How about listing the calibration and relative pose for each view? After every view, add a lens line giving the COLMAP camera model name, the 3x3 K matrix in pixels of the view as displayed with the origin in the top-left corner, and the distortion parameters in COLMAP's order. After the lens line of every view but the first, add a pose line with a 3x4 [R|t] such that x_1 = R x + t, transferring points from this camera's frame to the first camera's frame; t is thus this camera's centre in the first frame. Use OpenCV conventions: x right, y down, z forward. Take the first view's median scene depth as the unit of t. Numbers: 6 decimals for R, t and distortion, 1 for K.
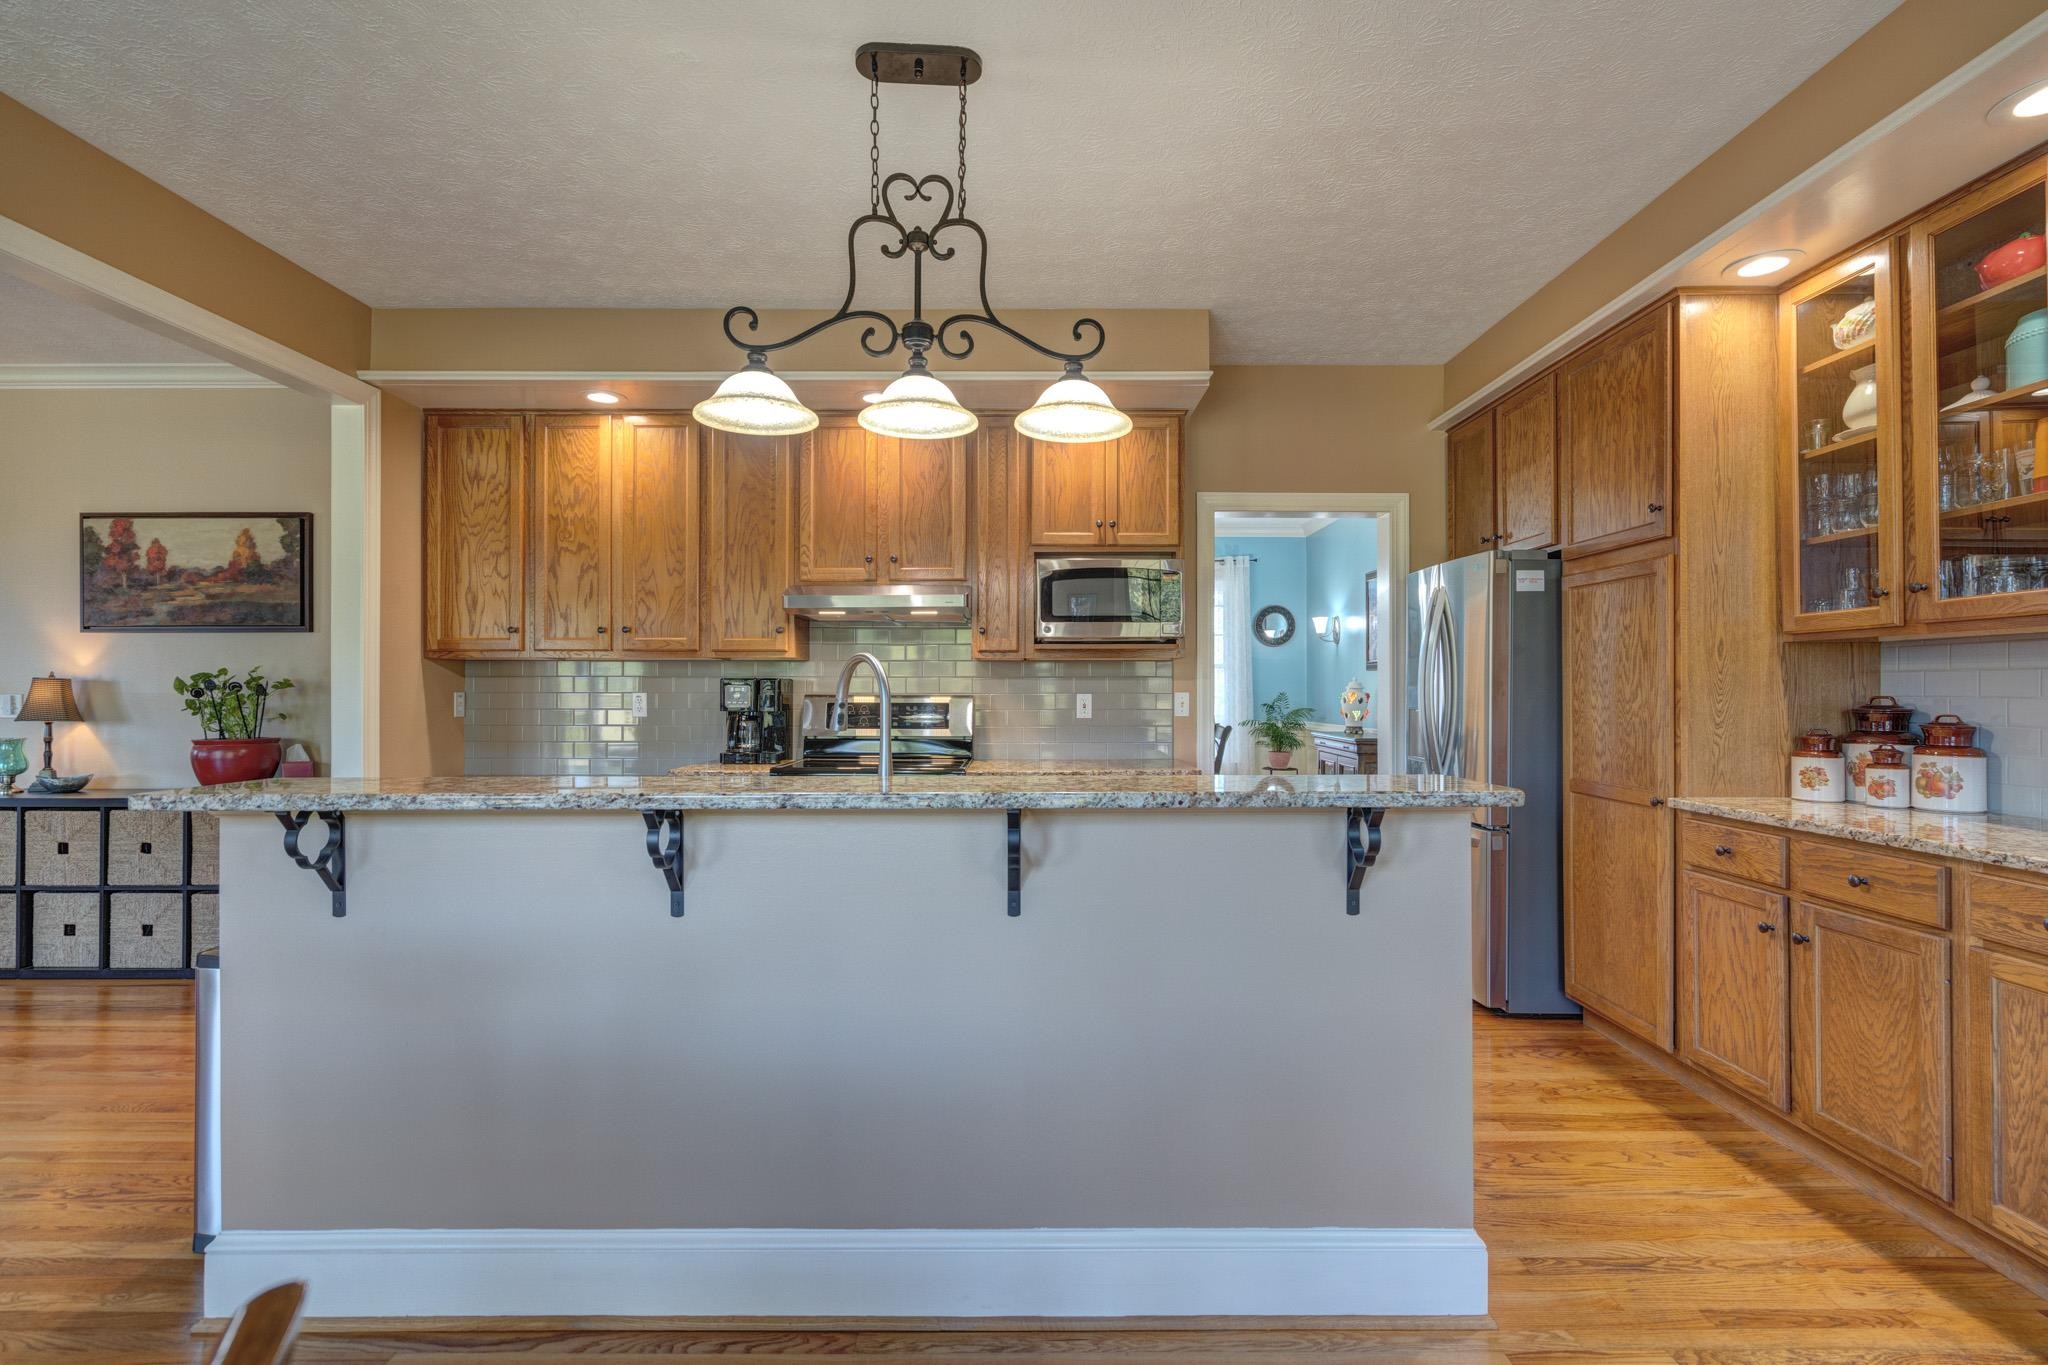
lens RADIAL K [[945.4, 0, 1011.5], [0, 945.4, 683.1], [0, 0, 1]] dist [-0.002188, 0.002006]
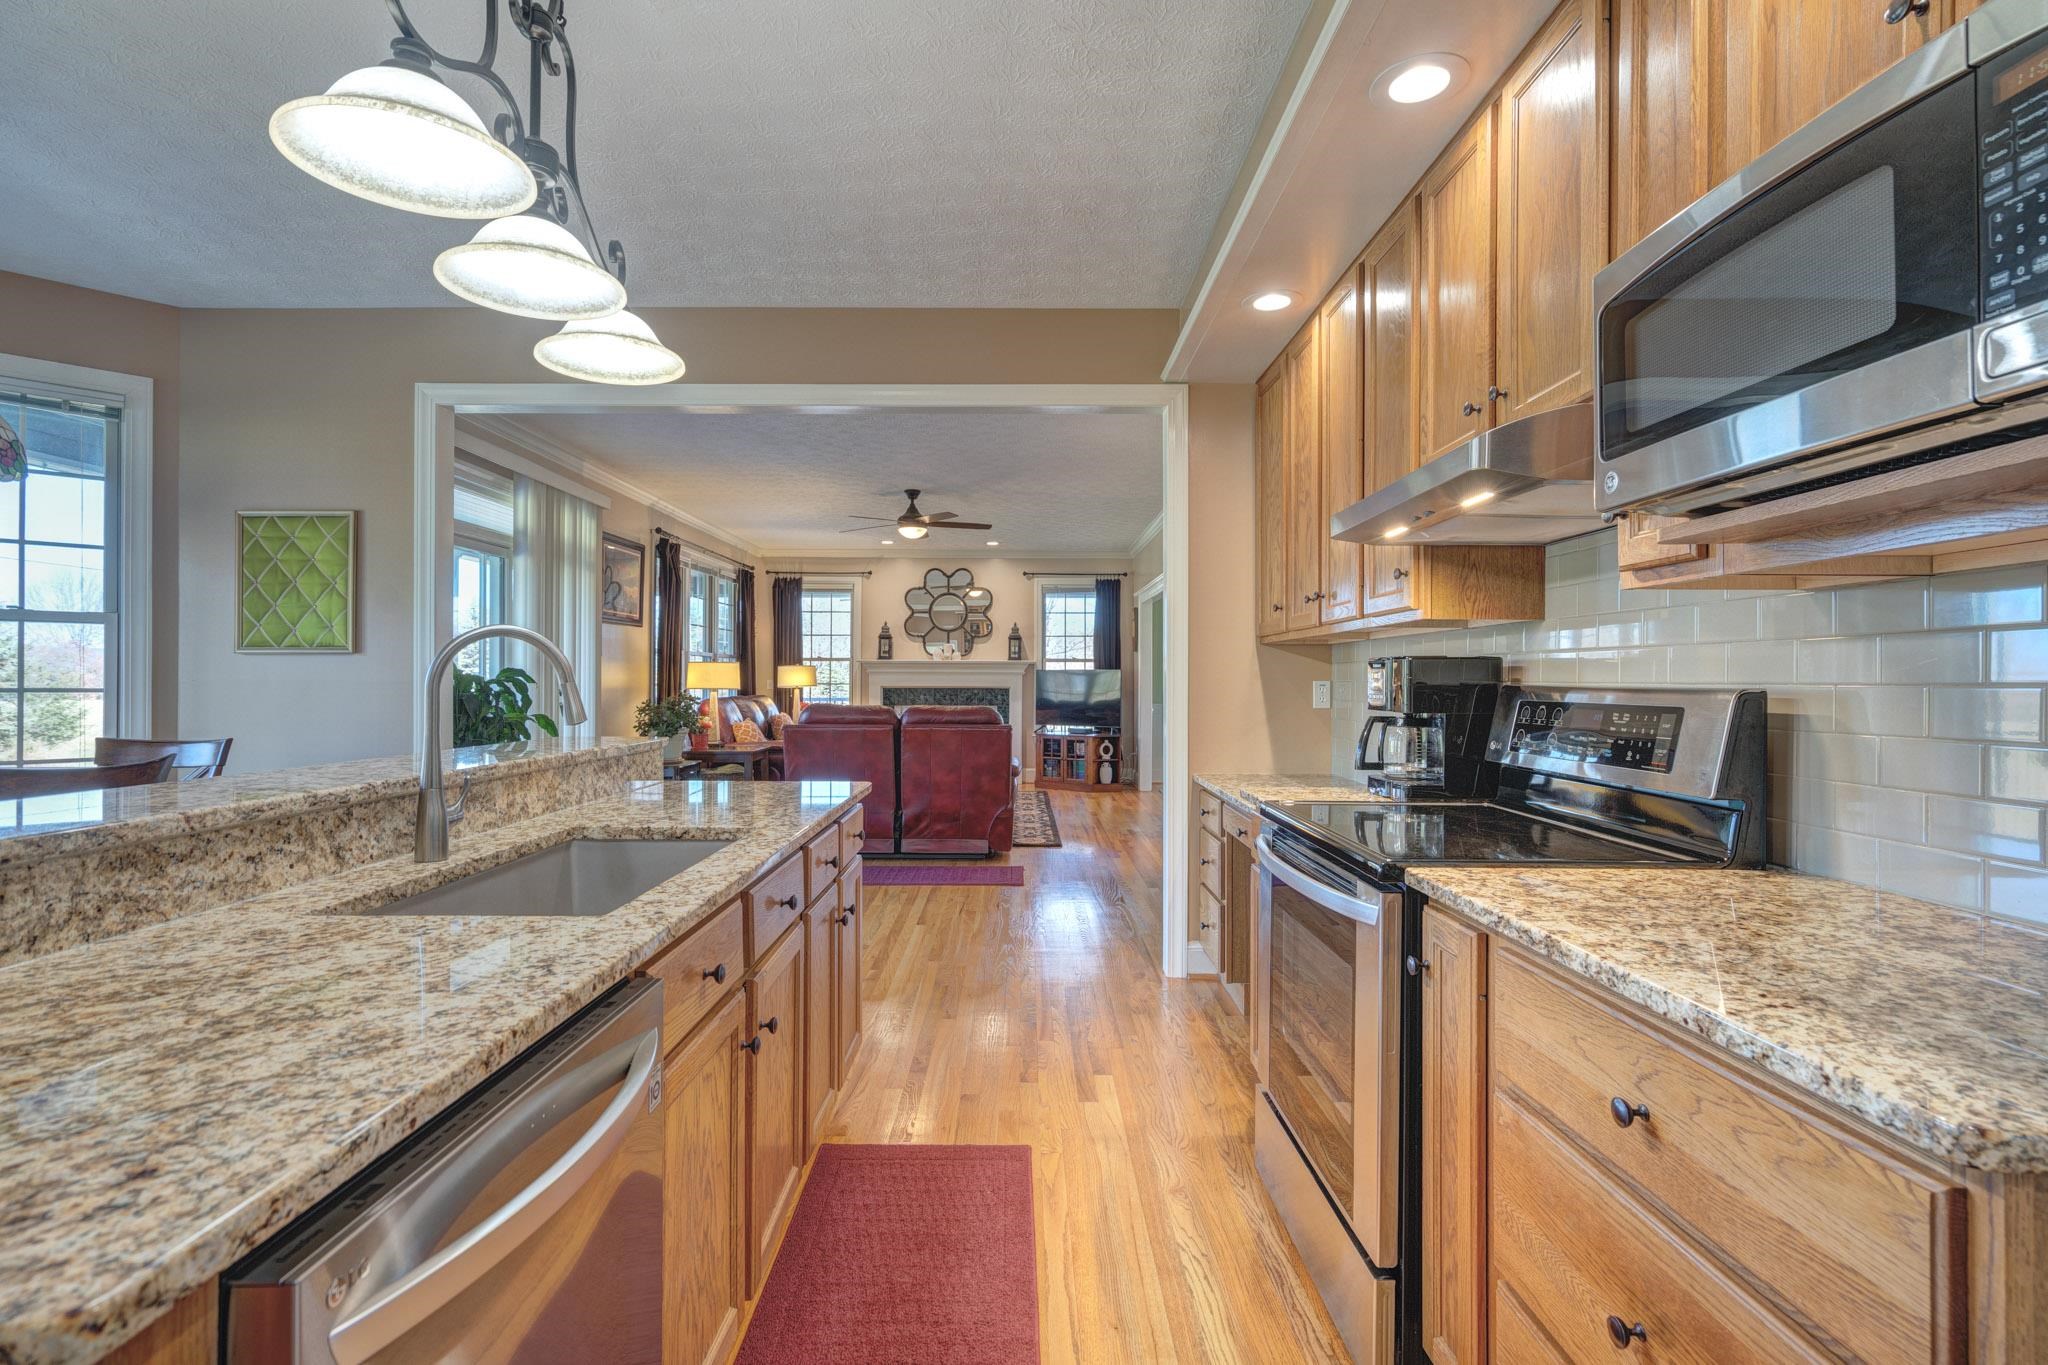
lens RADIAL K [[945.4, 0, 1011.8], [0, 945.4, 671.3], [0, 0, 1]] dist [-0.002188, 0.002006]
pose [[0.025653, -0.008692, -0.999633, 0.324870], [0.005338, 0.999949, -0.008558, 0.007696], [0.999657, -0.005117, 0.025698, 0.728406]]
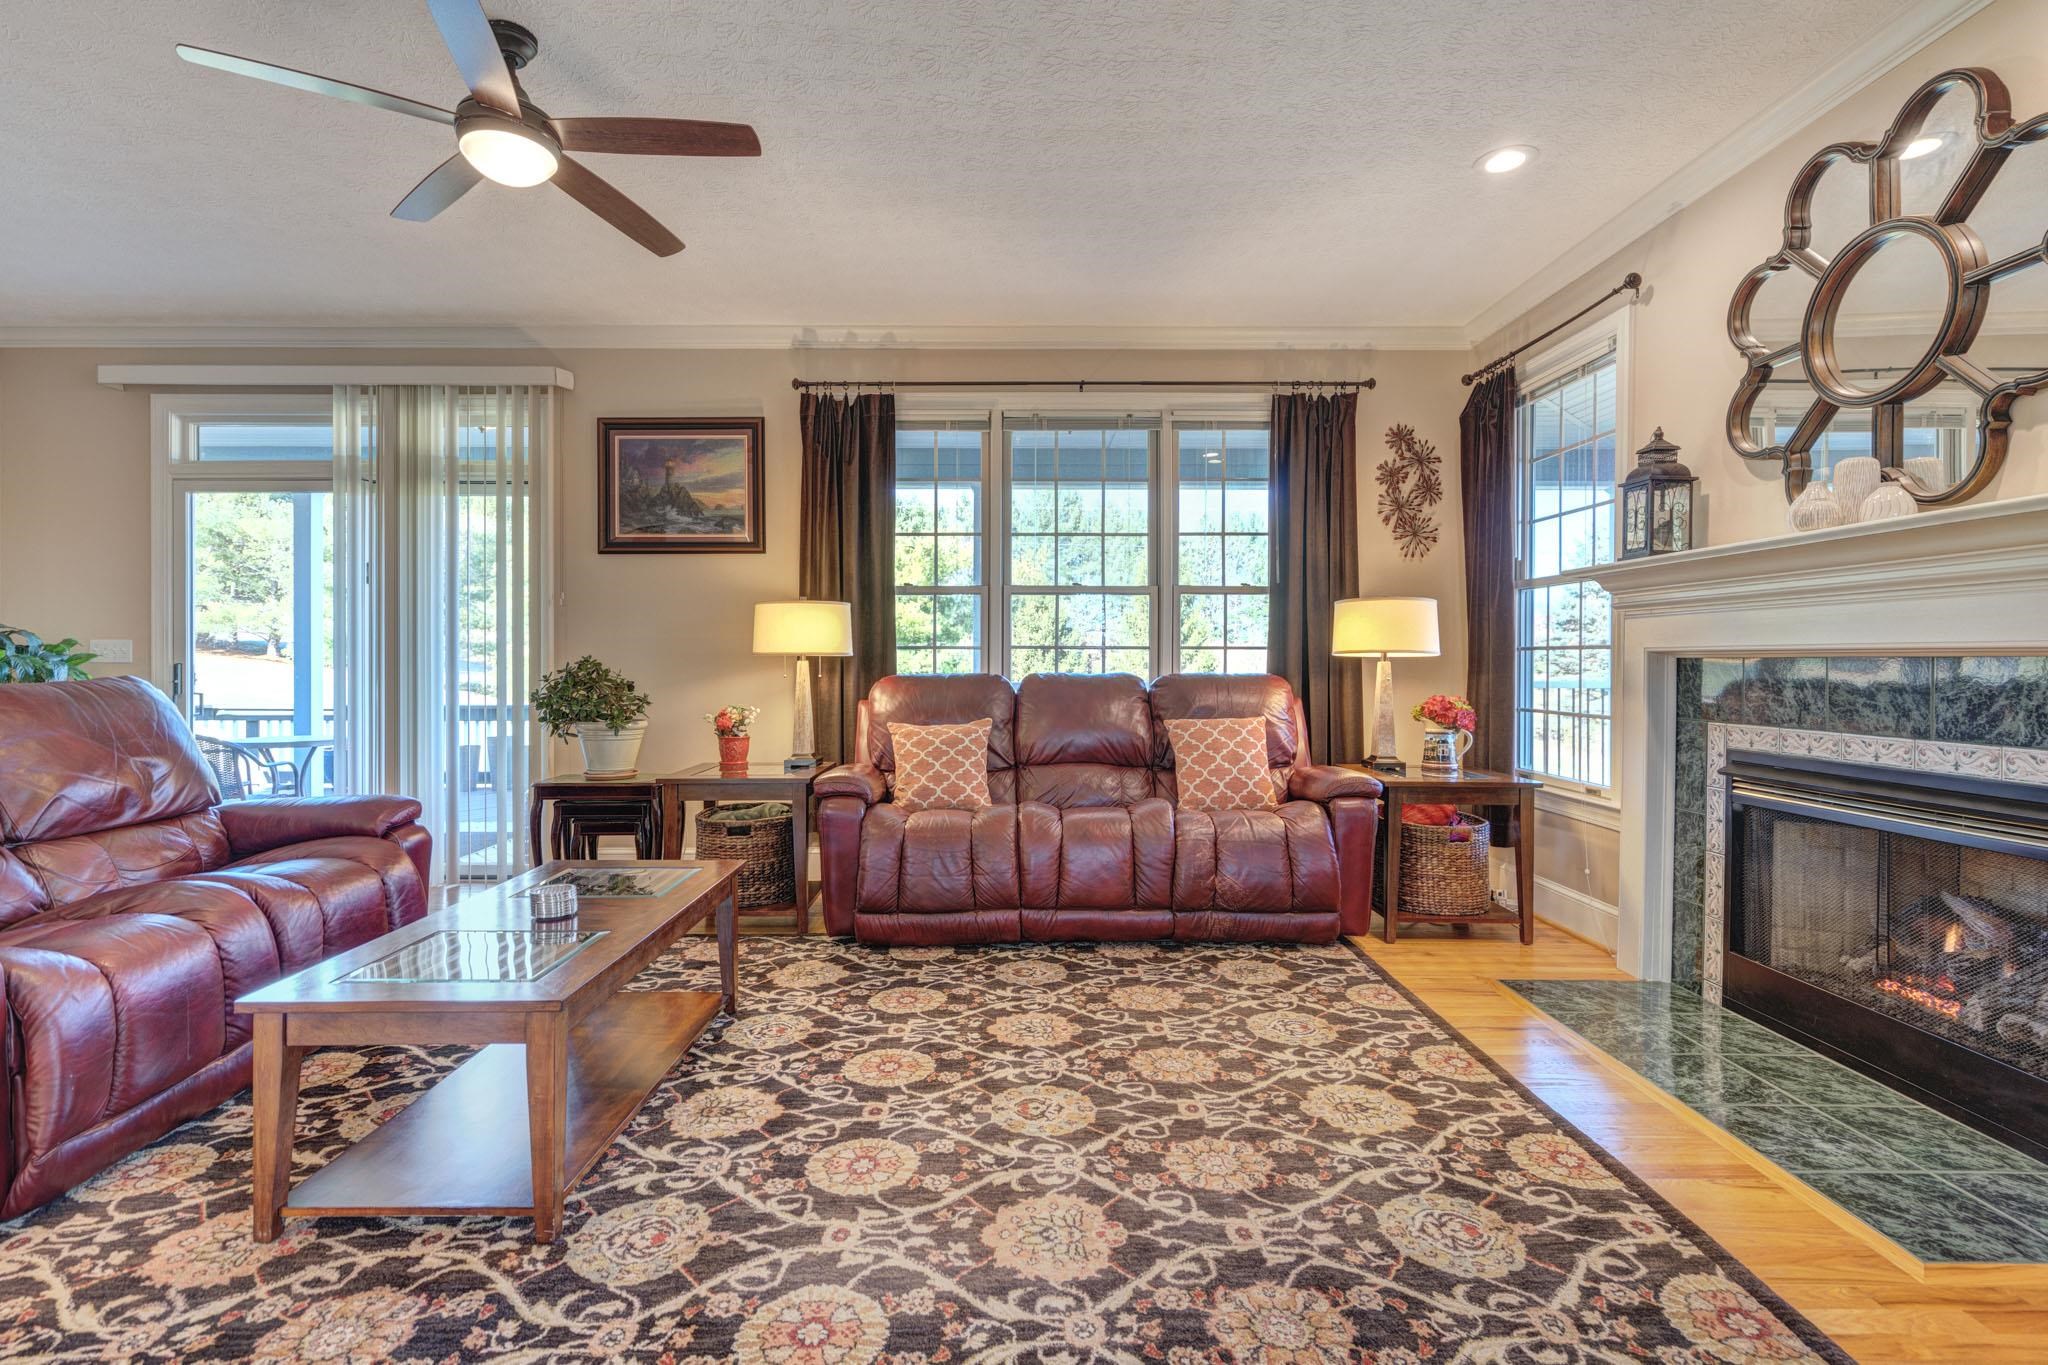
lens RADIAL K [[945.4, 0, 997.3], [0, 945.4, 658.5], [0, 0, 1]] dist [-0.002188, 0.002006]
pose [[-0.999769, -0.002144, -0.021381, -1.985236], [-0.001902, 0.999934, -0.011373, 0.042633], [0.021404, -0.011329, -0.999707, 1.238468]]
